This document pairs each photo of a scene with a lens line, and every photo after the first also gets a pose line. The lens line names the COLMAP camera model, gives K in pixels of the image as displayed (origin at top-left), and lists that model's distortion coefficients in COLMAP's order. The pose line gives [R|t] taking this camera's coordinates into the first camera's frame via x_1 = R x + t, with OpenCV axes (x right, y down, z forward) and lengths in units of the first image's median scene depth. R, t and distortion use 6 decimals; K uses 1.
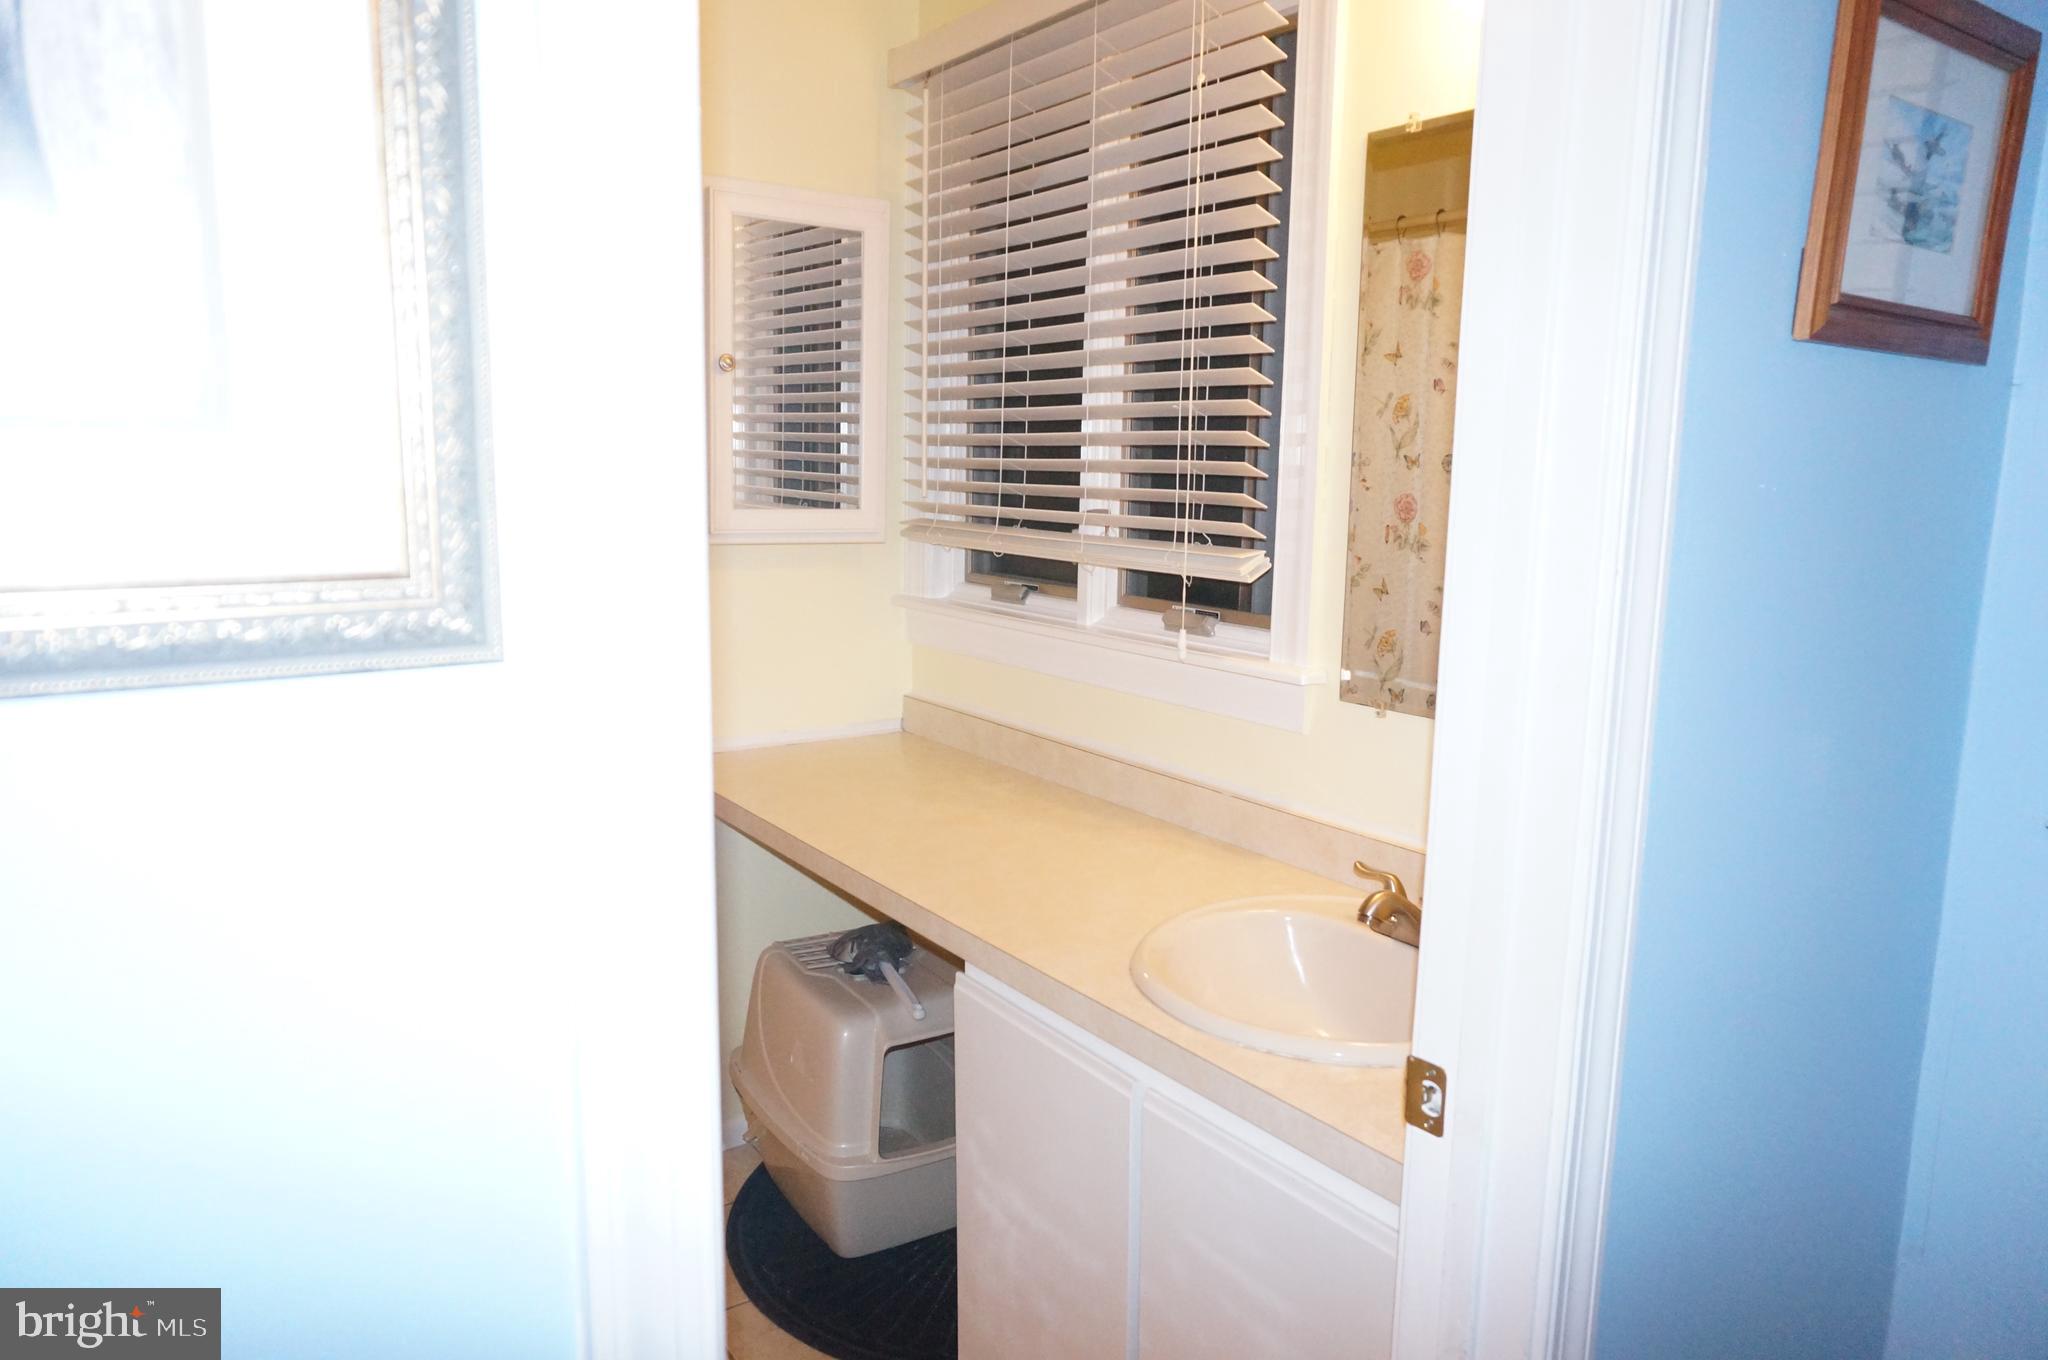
lens RADIAL K [[1361.3, 0, 1020.6], [0, 1361.3, 689.5], [0, 0, 1]] dist [-0.045897, 0.026659]
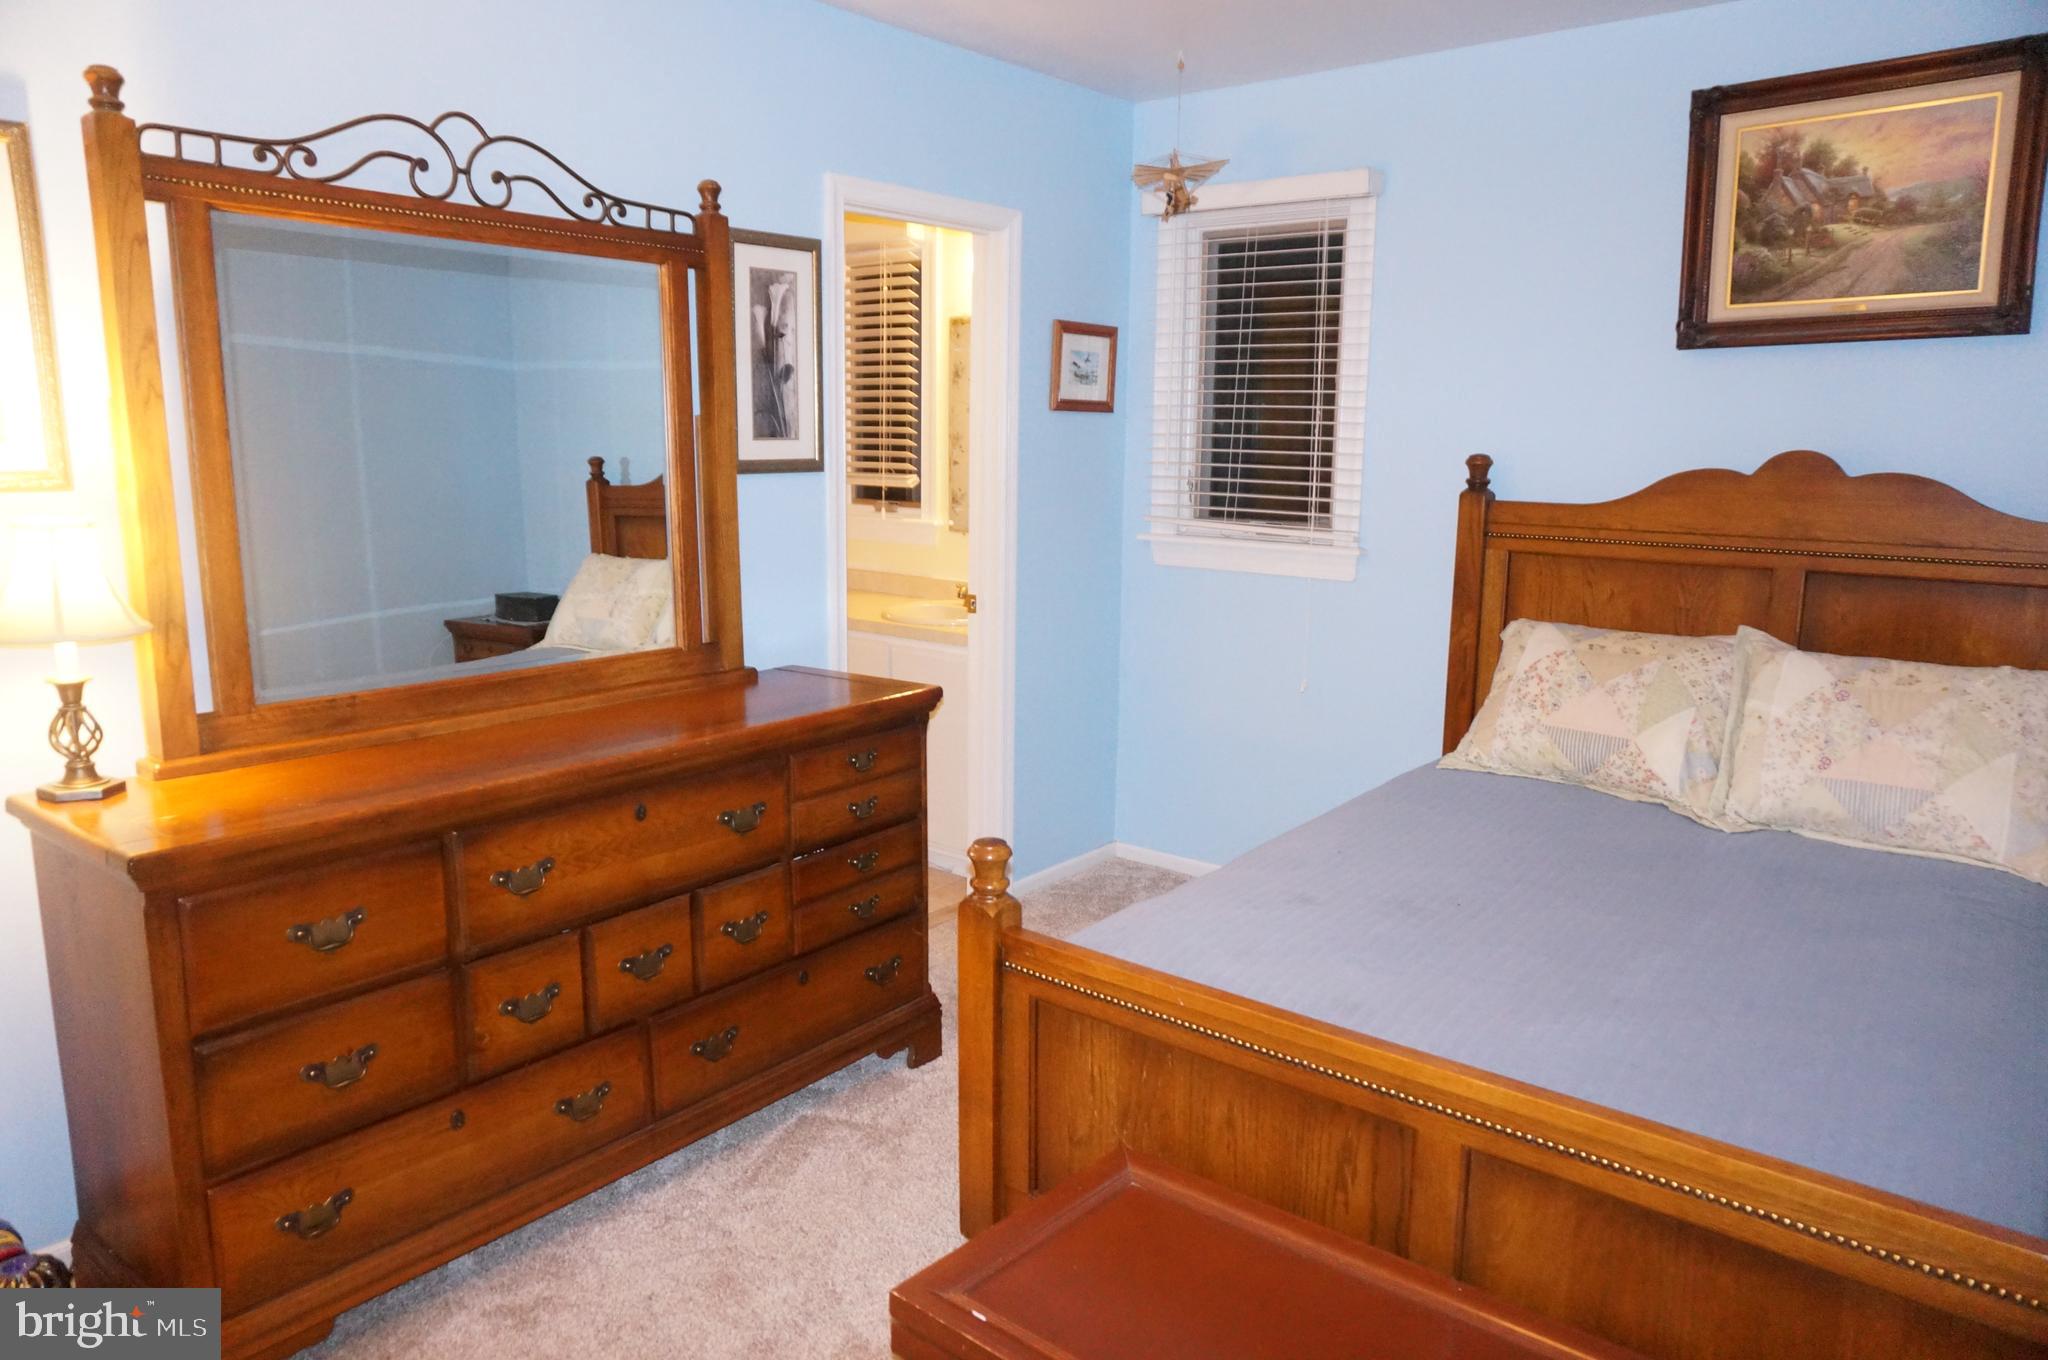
lens RADIAL K [[1361.3, 0, 1033.1], [0, 1361.3, 677.8], [0, 0, 1]] dist [-0.045897, 0.026659]
pose [[0.962375, -0.048202, 0.267414, -0.277014], [0.043669, 0.998784, 0.022877, 0.205372], [-0.268191, -0.010339, 0.963310, -1.348319]]
